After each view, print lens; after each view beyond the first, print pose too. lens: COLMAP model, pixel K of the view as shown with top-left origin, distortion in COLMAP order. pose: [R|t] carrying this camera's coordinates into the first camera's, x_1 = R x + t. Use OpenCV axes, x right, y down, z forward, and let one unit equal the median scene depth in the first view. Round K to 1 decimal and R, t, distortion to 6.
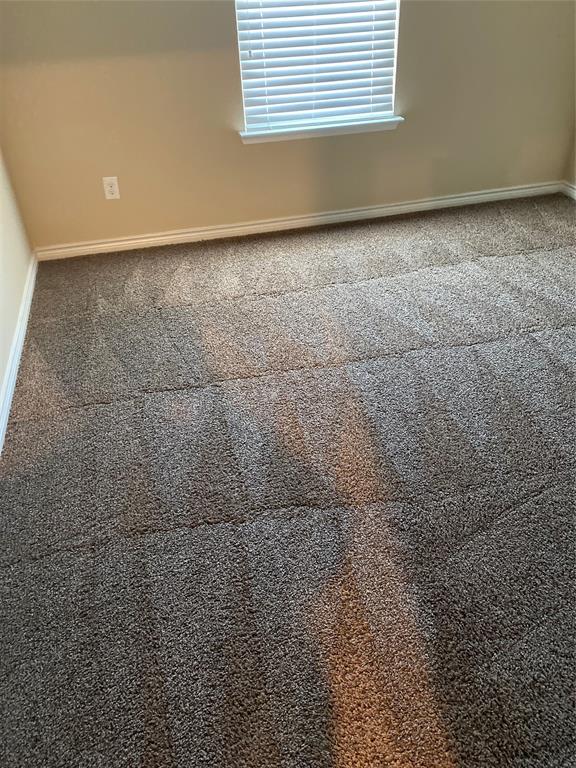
lens RADIAL K [[620.6, 0, 289.5], [0, 620.6, 366.4], [0, 0, 1]] dist [0.048923, -0.063402]
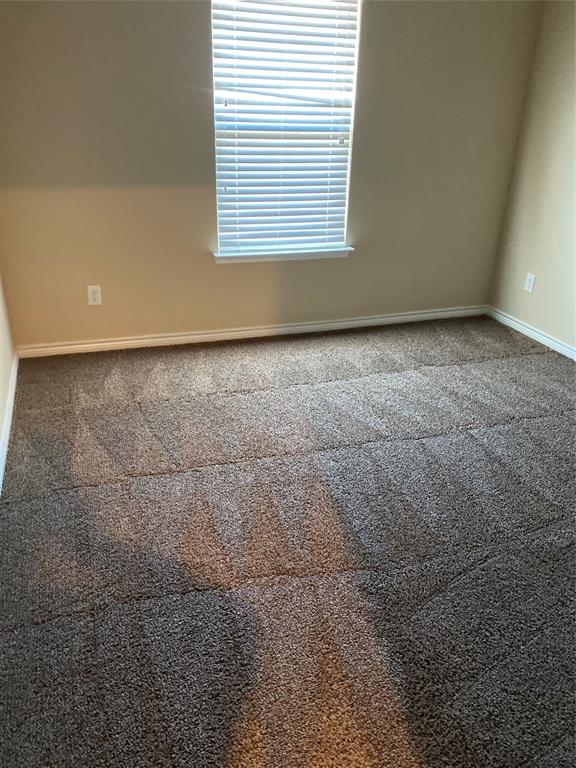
lens RADIAL K [[620.6, 0, 289.5], [0, 620.6, 366.4], [0, 0, 1]] dist [0.048923, -0.063402]
pose [[0.994486, 0.028820, 0.100829, -0.080656], [-0.010512, 0.984048, -0.177594, 0.049083], [-0.104339, 0.175555, 0.978925, -0.150621]]
